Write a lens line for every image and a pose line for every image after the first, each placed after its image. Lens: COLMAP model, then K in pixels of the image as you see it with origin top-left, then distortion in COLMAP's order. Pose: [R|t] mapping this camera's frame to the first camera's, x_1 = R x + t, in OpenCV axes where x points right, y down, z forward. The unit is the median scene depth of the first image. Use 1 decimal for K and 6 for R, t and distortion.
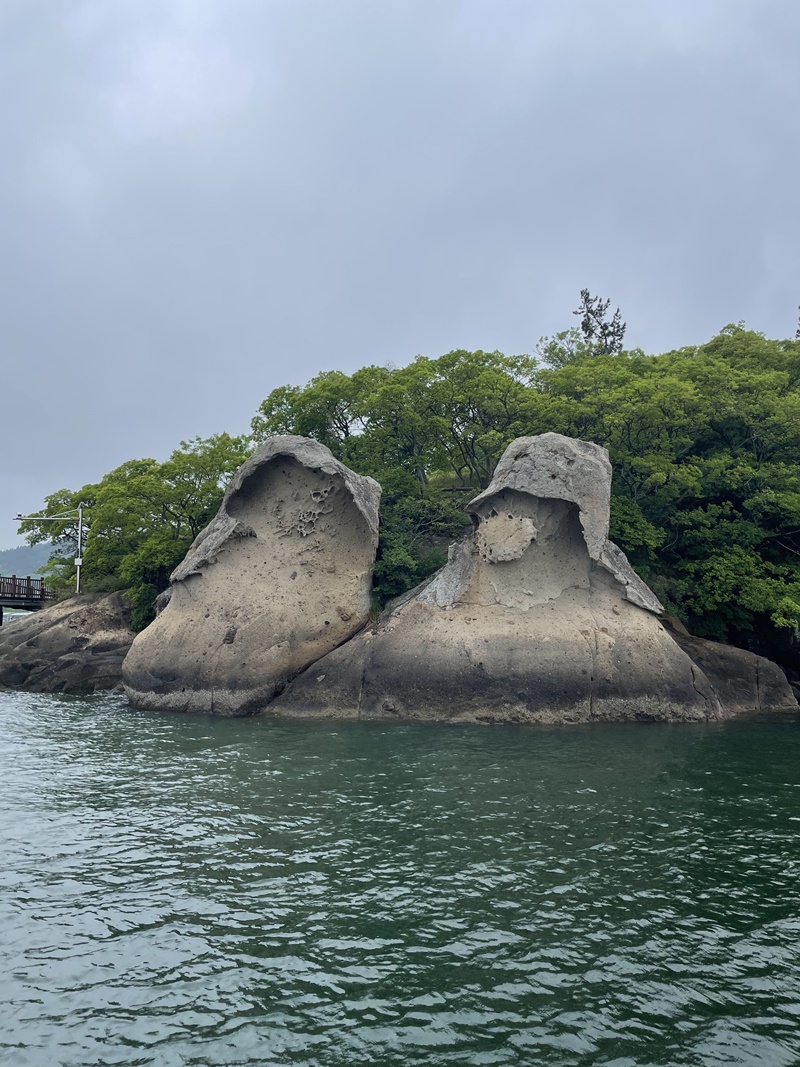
lens RADIAL K [[797.4, 0, 405.0], [0, 797.4, 530.3], [0, 0, 1]] dist [0.125394, -0.209769]
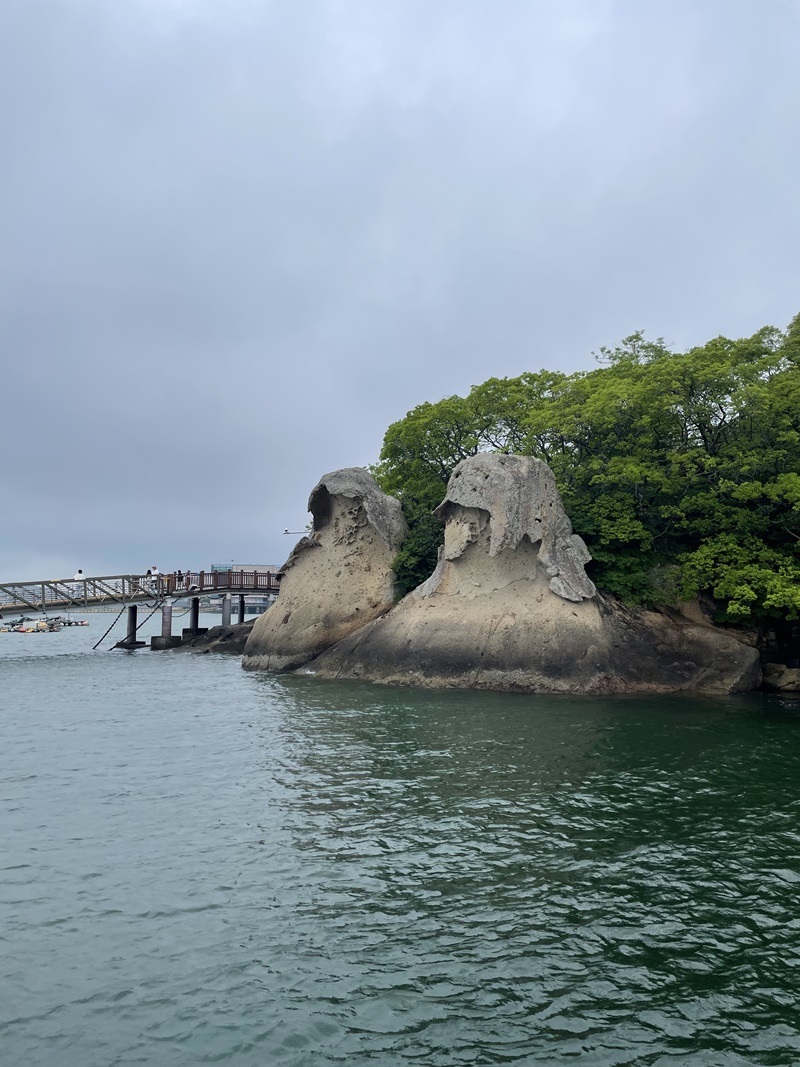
lens RADIAL K [[797.4, 0, 405.0], [0, 797.4, 530.3], [0, 0, 1]] dist [0.125394, -0.209769]
pose [[0.847322, -0.050298, -0.528693, 0.661491], [0.058707, 0.998275, -0.000884, -0.009254], [0.527825, -0.030289, 0.848813, -0.082923]]
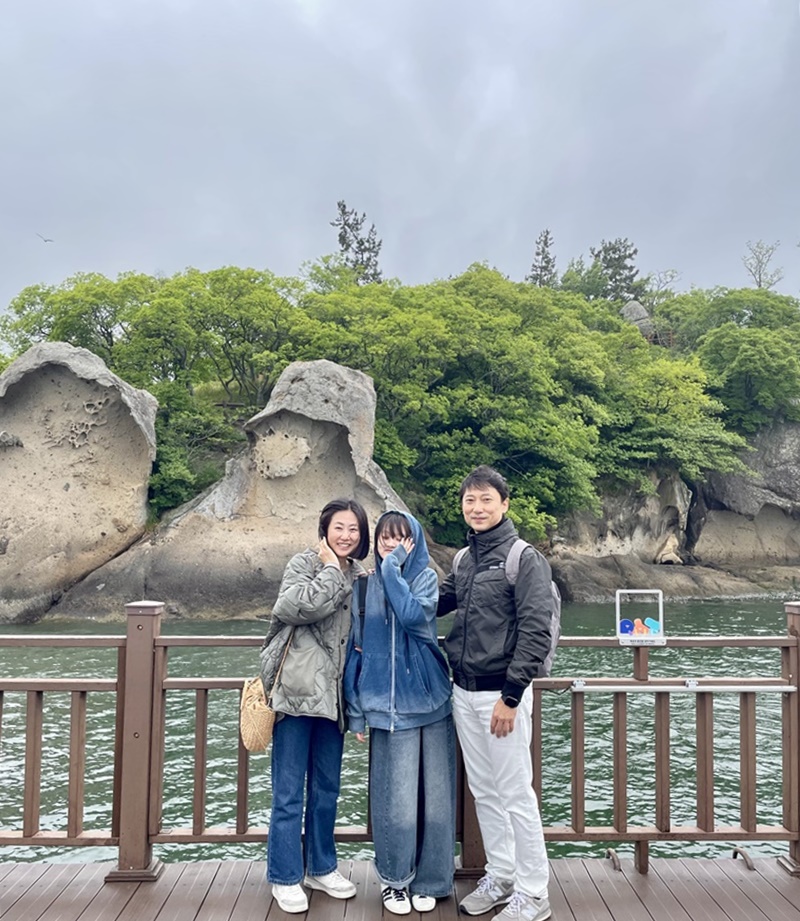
lens RADIAL K [[833.4, 0, 399.9], [0, 833.4, 526.3], [0, 0, 1]] dist [0.137938, -0.248567]
pose [[0.954092, -0.001147, 0.299510, -0.057461], [-0.029446, 0.994789, 0.097612, -0.009707], [-0.298062, -0.101950, 0.949087, -0.128973]]
